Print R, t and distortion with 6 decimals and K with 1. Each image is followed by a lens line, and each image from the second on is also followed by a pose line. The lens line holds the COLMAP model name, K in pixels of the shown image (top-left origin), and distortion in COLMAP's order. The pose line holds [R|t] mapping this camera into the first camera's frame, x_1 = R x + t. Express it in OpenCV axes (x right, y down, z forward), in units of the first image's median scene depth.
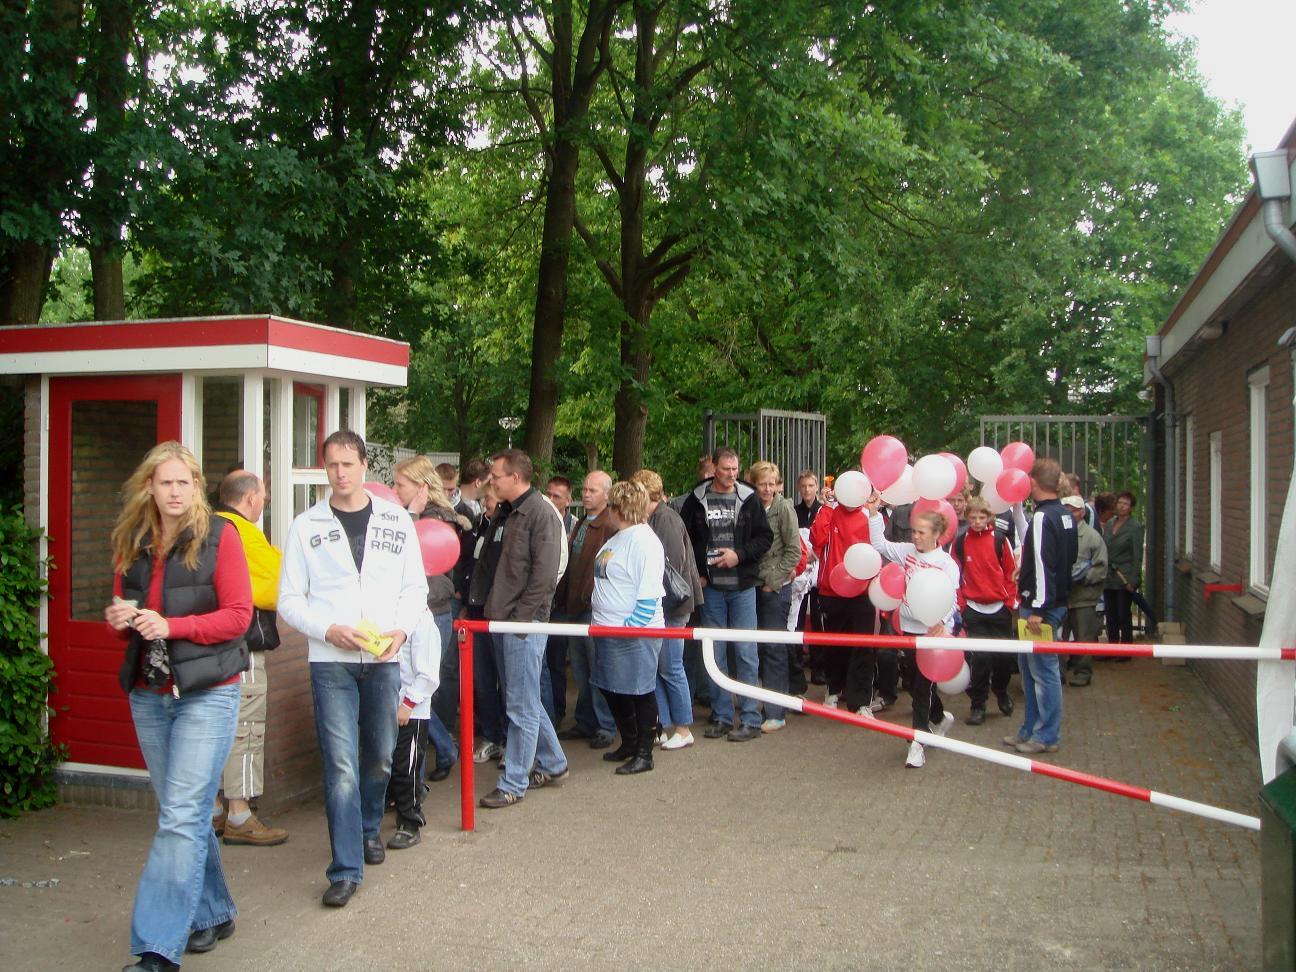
lens RADIAL K [[1520.4, 0, 648.0], [0, 1520.4, 486.0], [0, 0, 1]] dist [-0.308970, 0.529116]
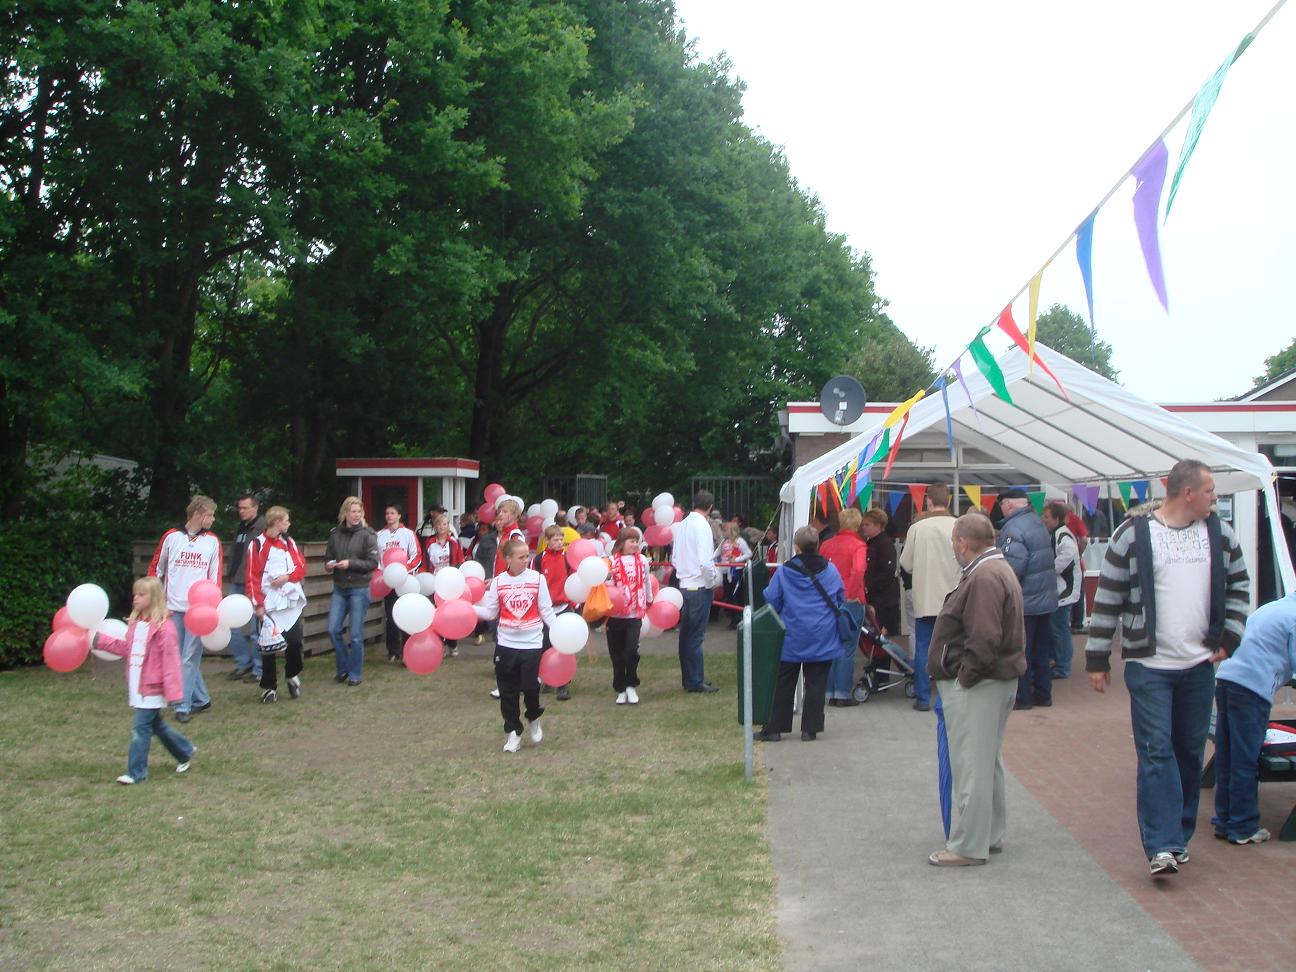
lens RADIAL K [[1520.4, 0, 648.0], [0, 1520.4, 486.0], [0, 0, 1]] dist [-0.308970, 0.529116]
pose [[0.982565, -0.004073, 0.185877, -0.419797], [0.007331, 0.999831, -0.016843, -0.006406], [-0.185777, 0.017912, 0.982429, -1.935691]]
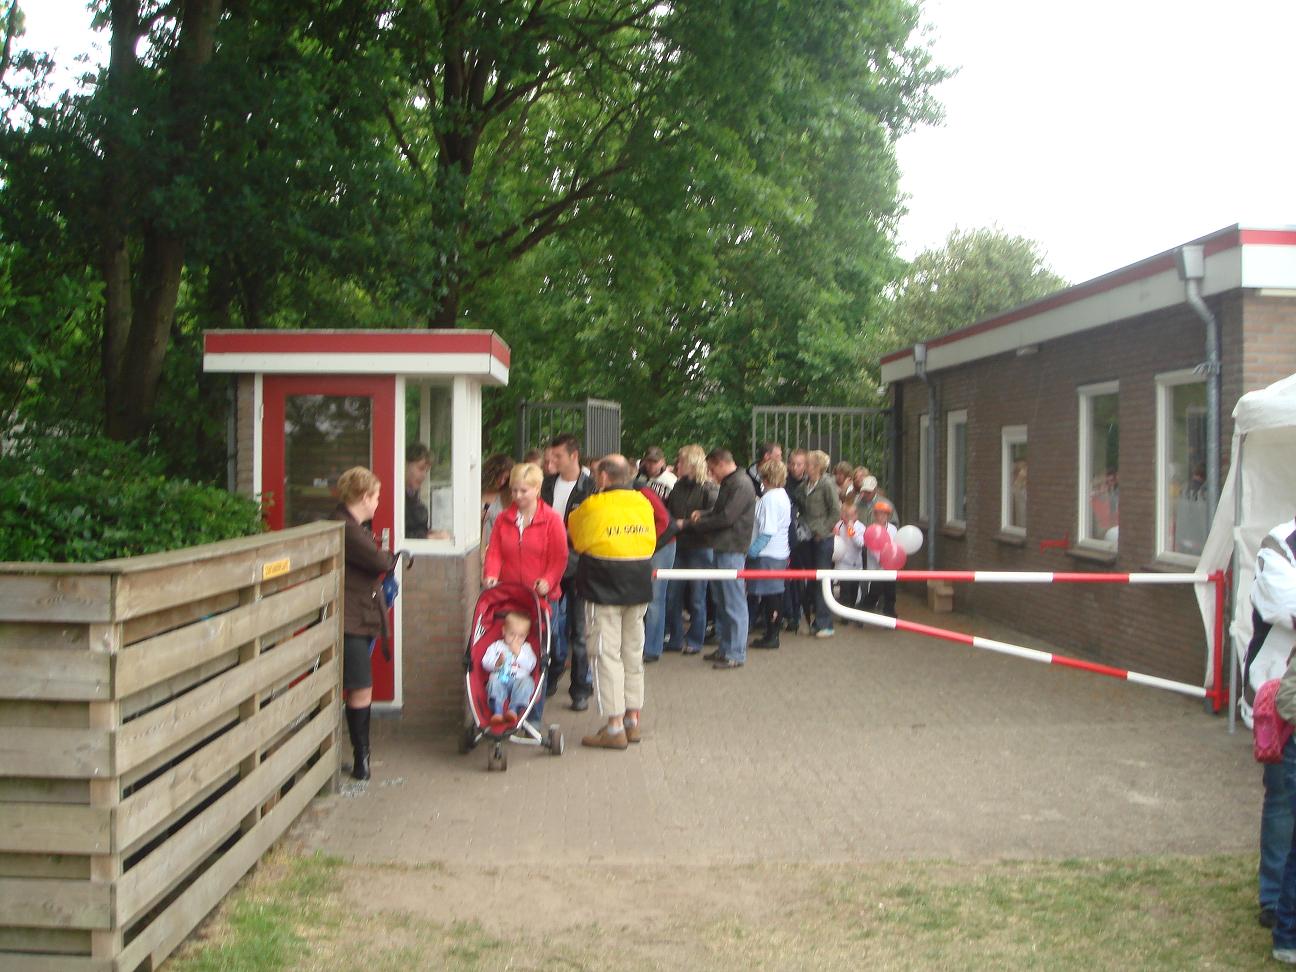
lens RADIAL K [[1520.4, 0, 648.0], [0, 1520.4, 486.0], [0, 0, 1]] dist [-0.308970, 0.529116]
pose [[0.954554, -0.002652, 0.298027, -0.486544], [-0.001556, 0.999902, 0.013881, -0.002121], [-0.298034, -0.013714, 0.954457, -0.248420]]
